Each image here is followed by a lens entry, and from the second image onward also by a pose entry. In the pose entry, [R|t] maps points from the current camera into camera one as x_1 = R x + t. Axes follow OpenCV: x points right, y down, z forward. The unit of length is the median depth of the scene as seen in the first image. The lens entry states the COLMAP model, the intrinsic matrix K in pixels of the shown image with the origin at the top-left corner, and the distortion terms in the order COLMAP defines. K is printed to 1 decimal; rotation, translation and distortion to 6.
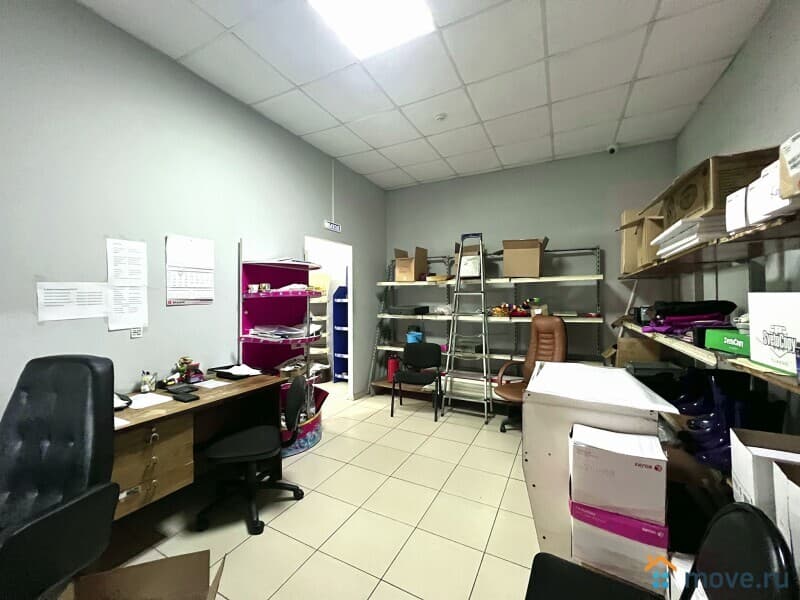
lens RADIAL K [[319.8, 0, 398.4], [0, 319.8, 298.2], [0, 0, 1]] dist [-0.003161, 0.001376]
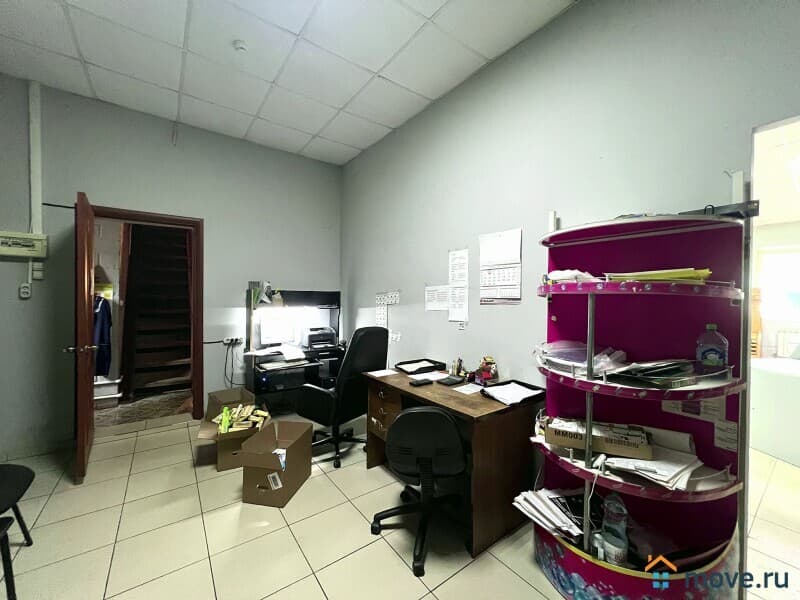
lens RADIAL K [[319.8, 0, 398.8], [0, 319.8, 298.1], [0, 0, 1]] dist [-0.003161, 0.001376]
pose [[-0.449015, 0.001049, -0.893524, 0.360775], [-0.005827, 0.999975, 0.004102, 0.001733], [0.893505, 0.007048, -0.448997, 1.294375]]
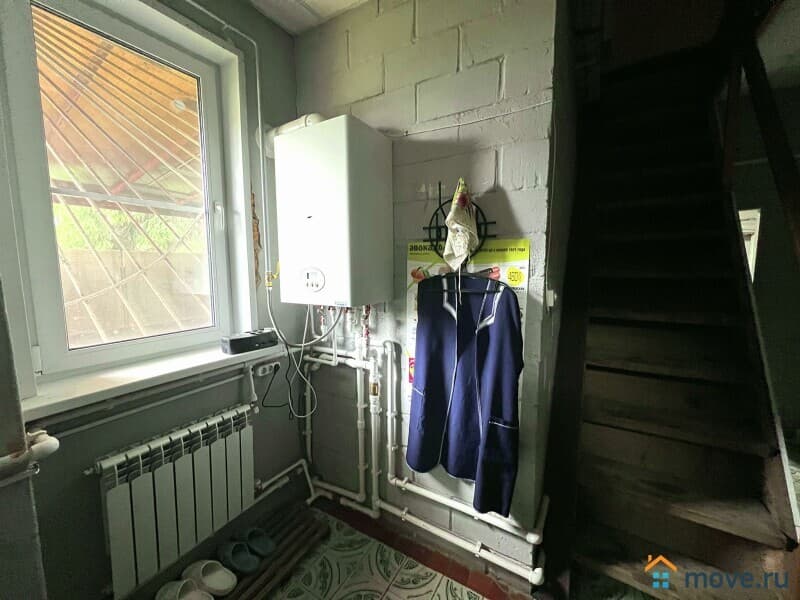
lens RADIAL K [[319.8, 0, 400.4], [0, 319.8, 292.5], [0, 0, 1]] dist [-0.003161, 0.001376]
pose [[-0.997734, 0.001925, 0.067259, -0.436777], [0.007734, 0.996246, 0.086216, -0.019605], [-0.066841, 0.086541, -0.994004, -0.617126]]
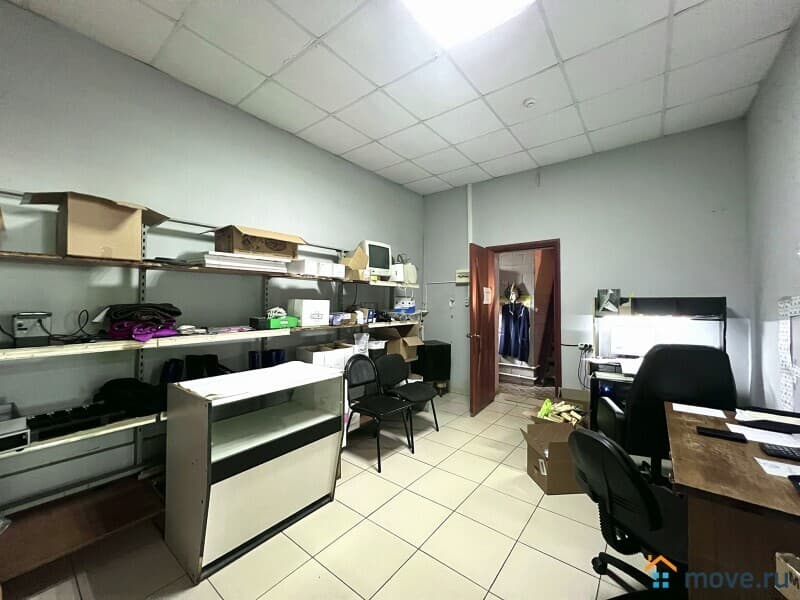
lens RADIAL K [[319.8, 0, 399.9], [0, 319.8, 298.9], [0, 0, 1]] dist [-0.003161, 0.001376]
pose [[-0.981688, -0.000224, 0.190495, -0.059453], [-0.003154, 0.999881, -0.015079, 0.004038], [-0.190469, -0.015404, -0.981572, 1.701735]]
